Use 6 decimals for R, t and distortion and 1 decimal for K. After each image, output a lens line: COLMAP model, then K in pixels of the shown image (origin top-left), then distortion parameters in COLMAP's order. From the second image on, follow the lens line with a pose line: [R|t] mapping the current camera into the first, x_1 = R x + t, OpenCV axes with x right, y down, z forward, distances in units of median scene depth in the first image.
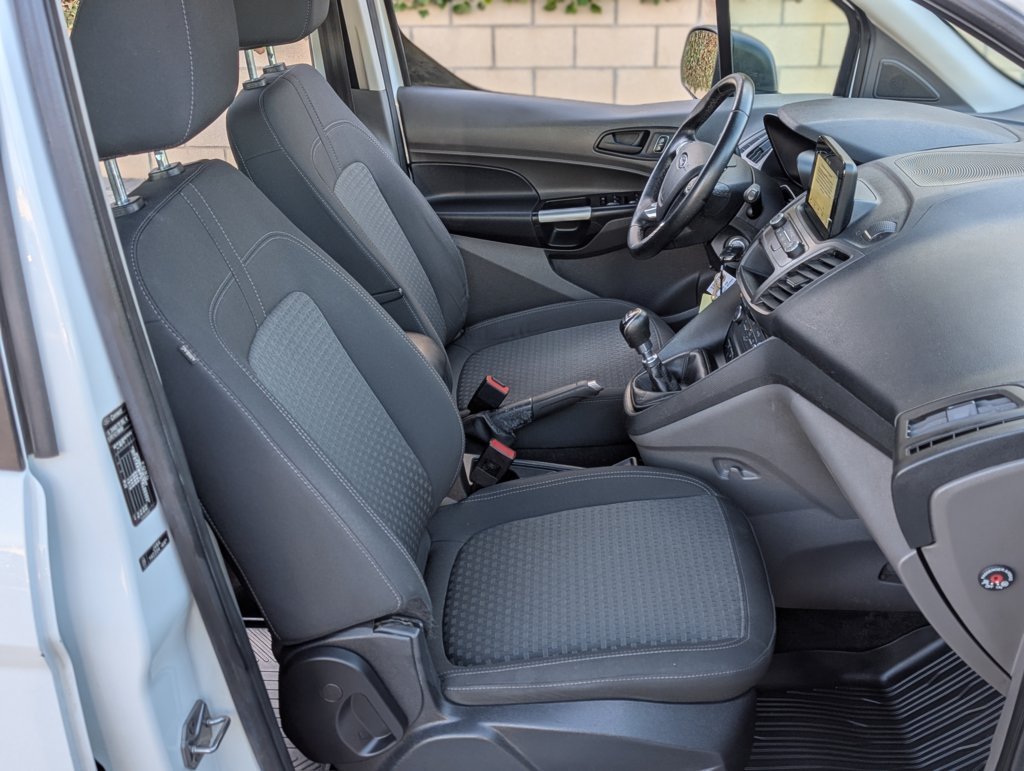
lens RADIAL K [[1012.3, 0, 512.0], [0, 1012.3, 385.5], [0, 0, 1]] dist [0.099853, -0.150988]
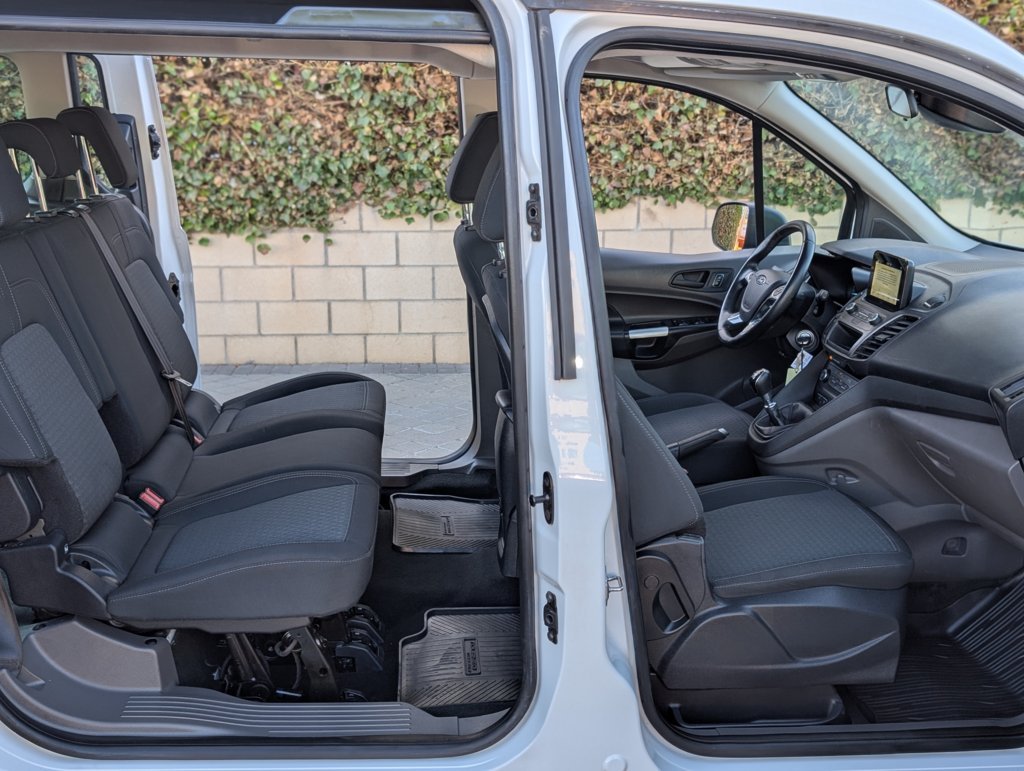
lens RADIAL K [[979.0, 0, 512.0], [0, 979.0, 385.5], [0, 0, 1]] dist [0.074468, -0.154805]
pose [[0.994054, -0.016597, 0.107617, -0.349978], [0.037780, 0.979490, -0.197917, 0.194088], [-0.102125, 0.200806, 0.974293, -0.293871]]
